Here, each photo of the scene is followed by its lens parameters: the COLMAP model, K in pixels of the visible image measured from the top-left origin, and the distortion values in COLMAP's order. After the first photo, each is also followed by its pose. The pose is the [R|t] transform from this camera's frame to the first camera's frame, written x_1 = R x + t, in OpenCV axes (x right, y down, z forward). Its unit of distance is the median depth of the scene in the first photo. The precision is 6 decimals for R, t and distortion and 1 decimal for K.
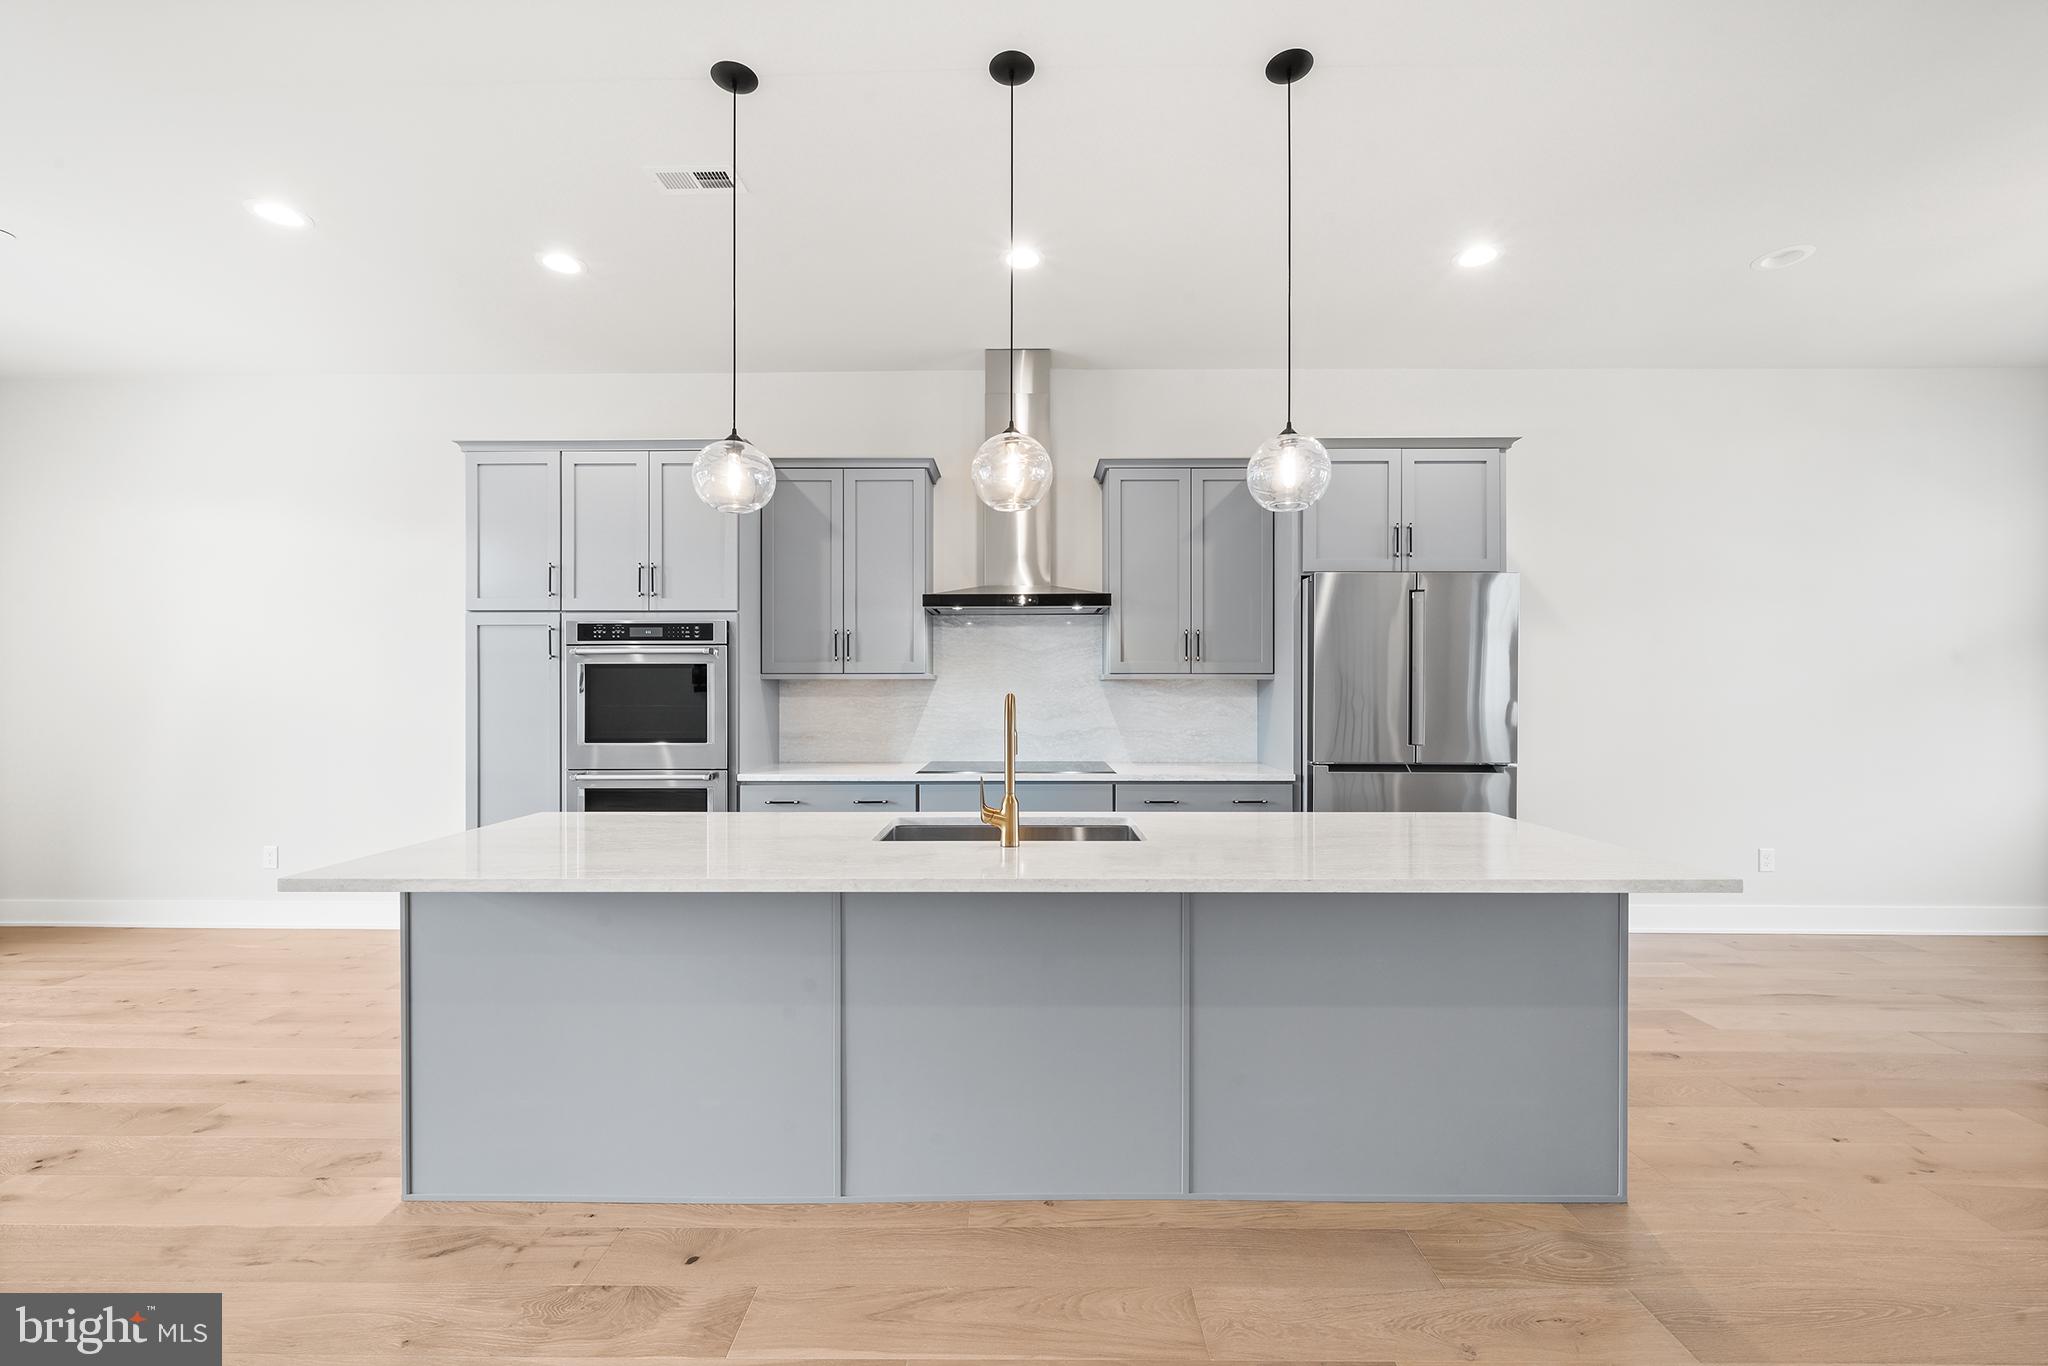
lens RADIAL K [[799.3, 0, 1020.7], [0, 799.3, 690.8], [0, 0, 1]] dist [0.001603, -0.000485]
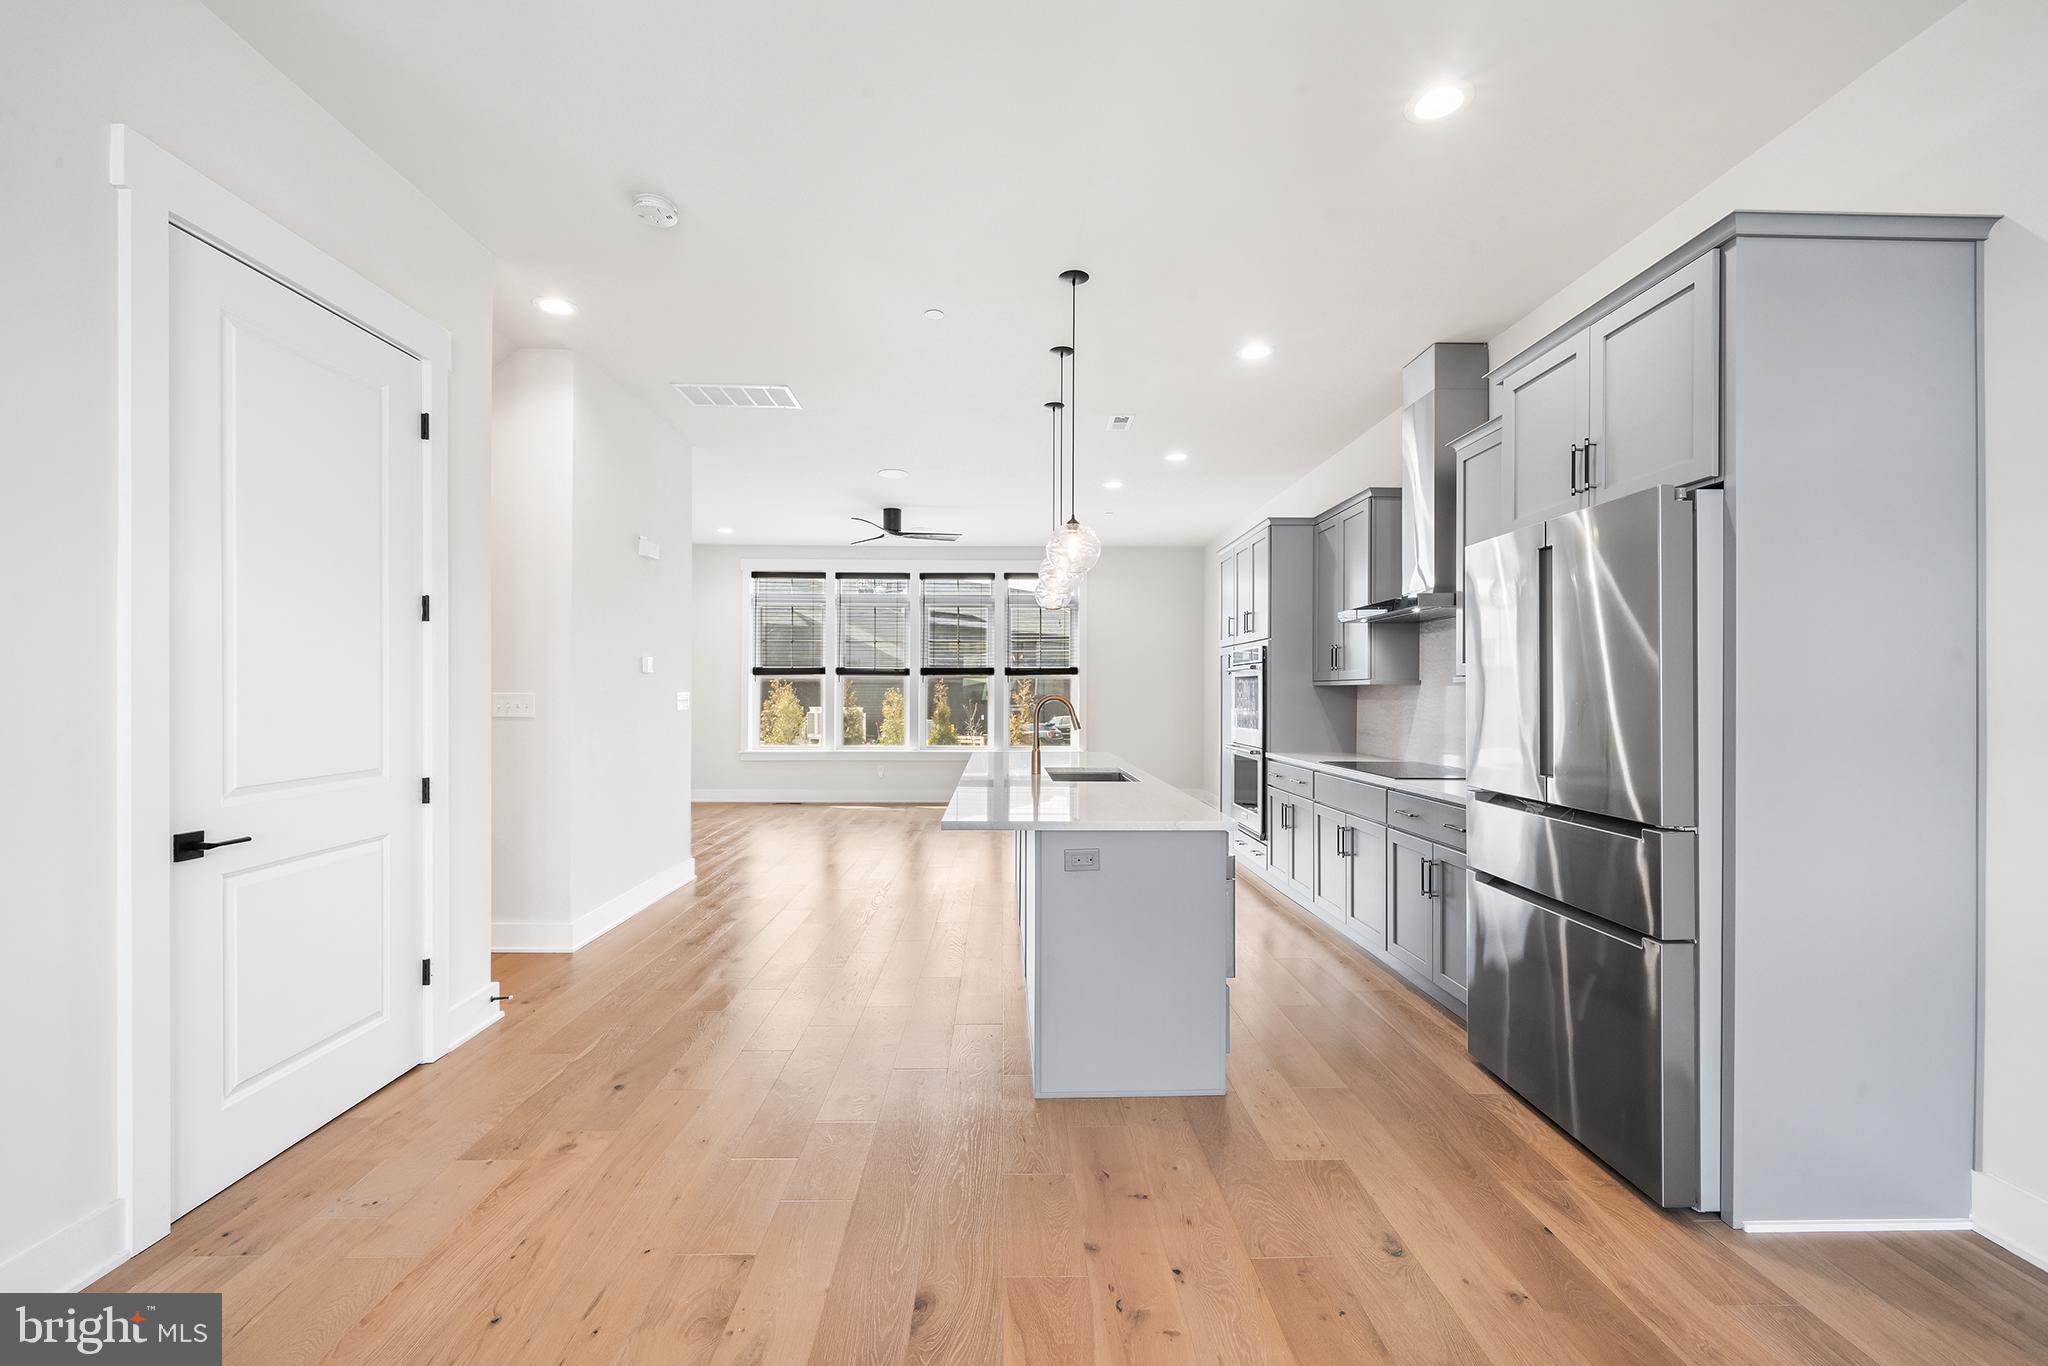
lens RADIAL K [[841.7, 0, 1027.5], [0, 841.7, 684.7], [0, 0, 1]] dist [0.002969, -0.000415]
pose [[0.044095, -0.009559, -0.998982, 1.139296], [-0.008149, 0.999918, -0.009928, 0.001582], [0.998994, 0.008579, 0.044013, 0.507355]]
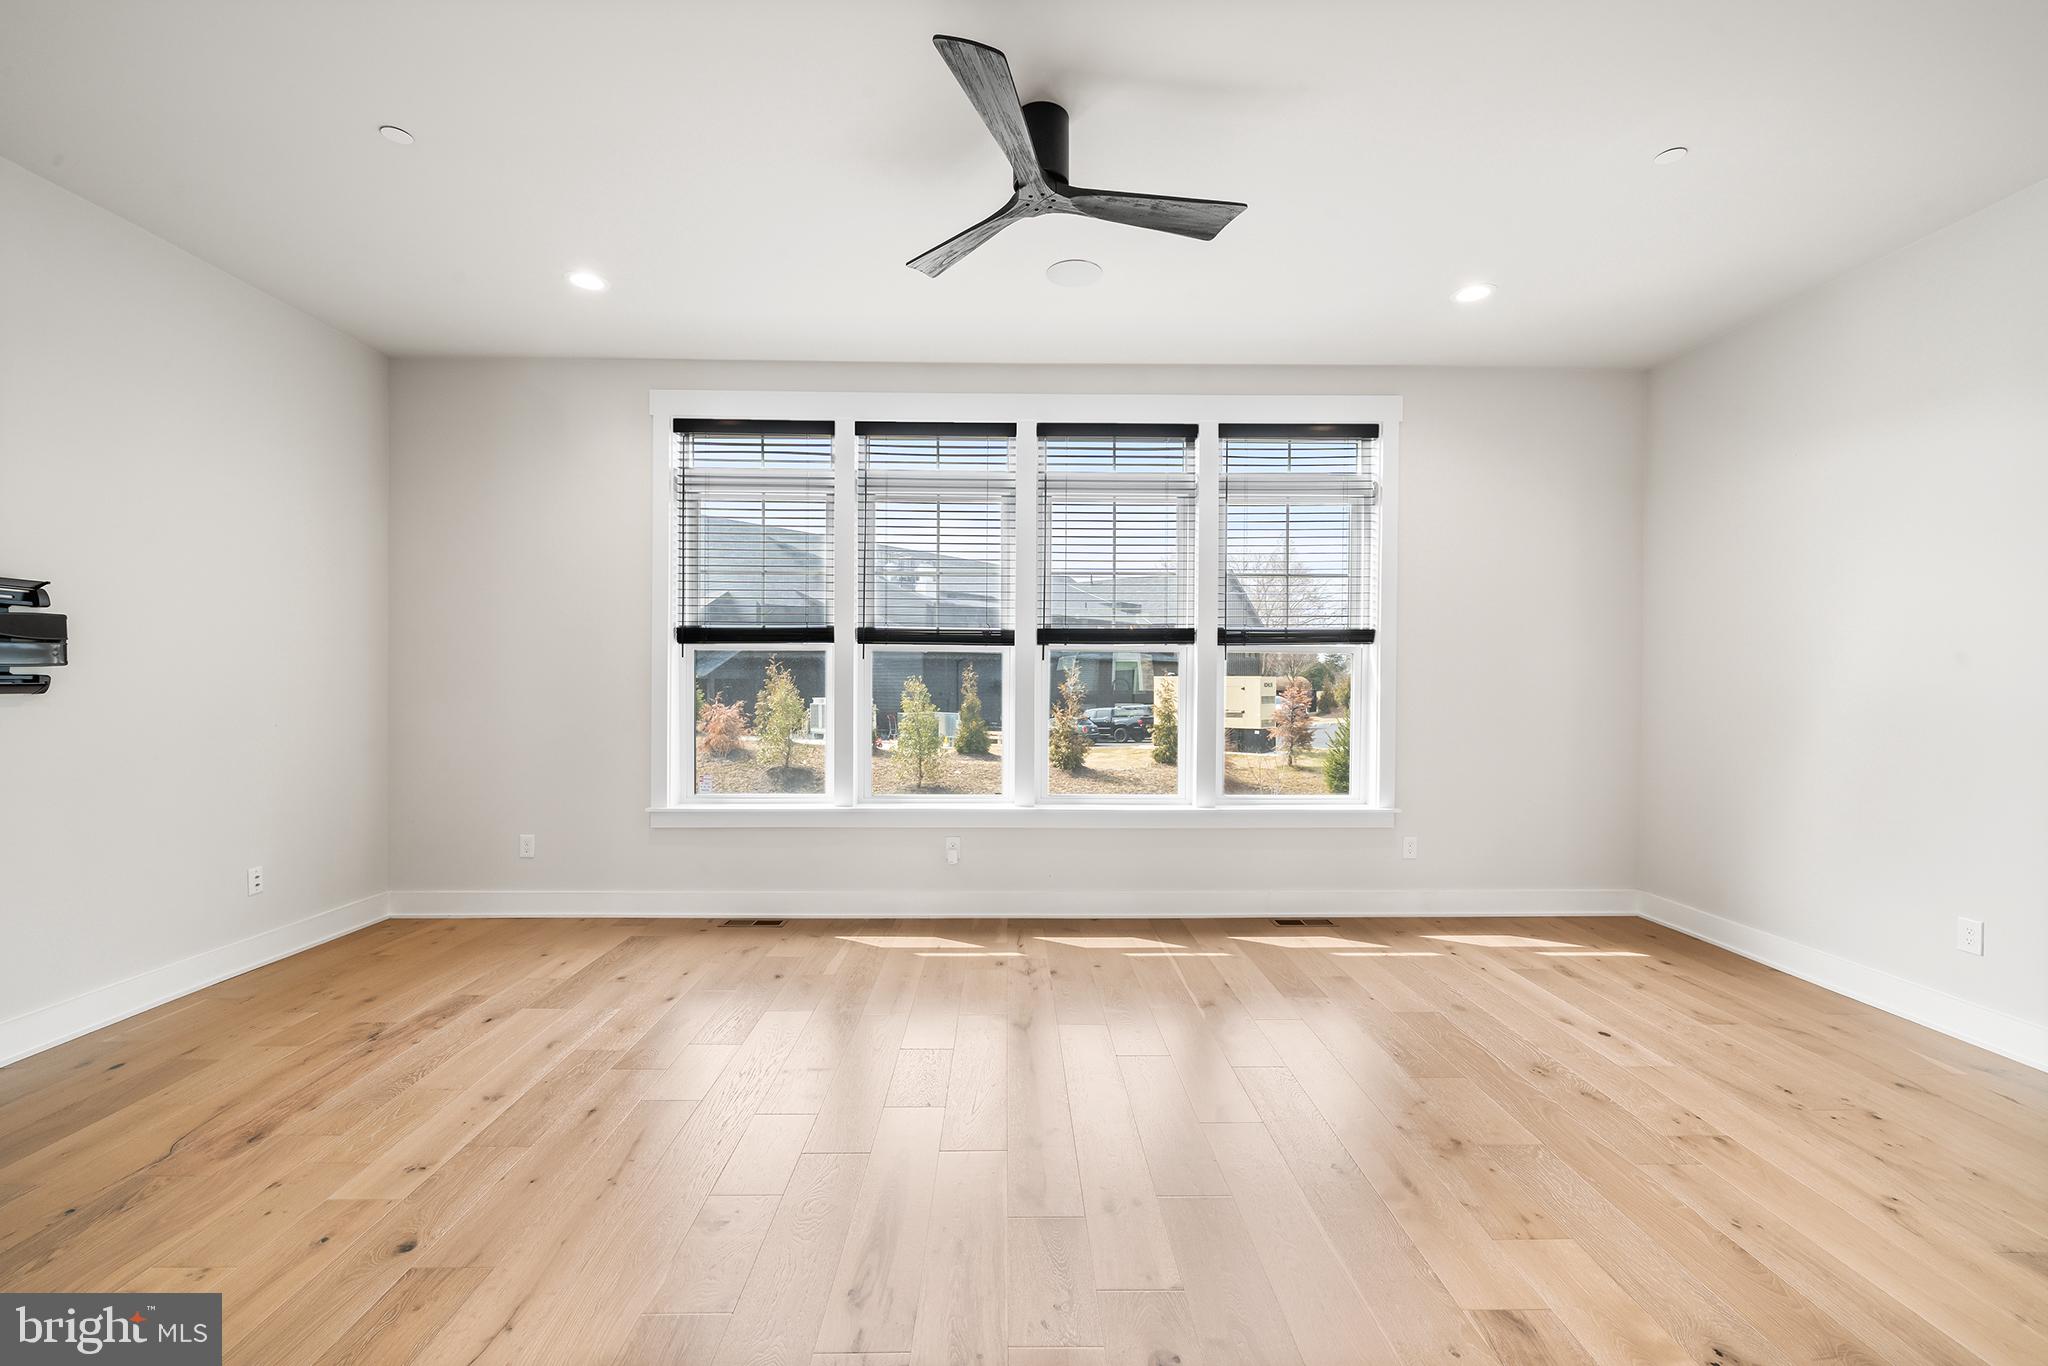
lens RADIAL K [[846.5, 0, 1029.9], [0, 846.5, 686.7], [0, 0, 1]] dist [-0.003152, 0.000162]
pose [[0.040401, 0.005987, -0.999166, -0.312214], [-0.007939, 0.999952, 0.005671, 0.003595], [0.999152, 0.007703, 0.040447, 0.219178]]
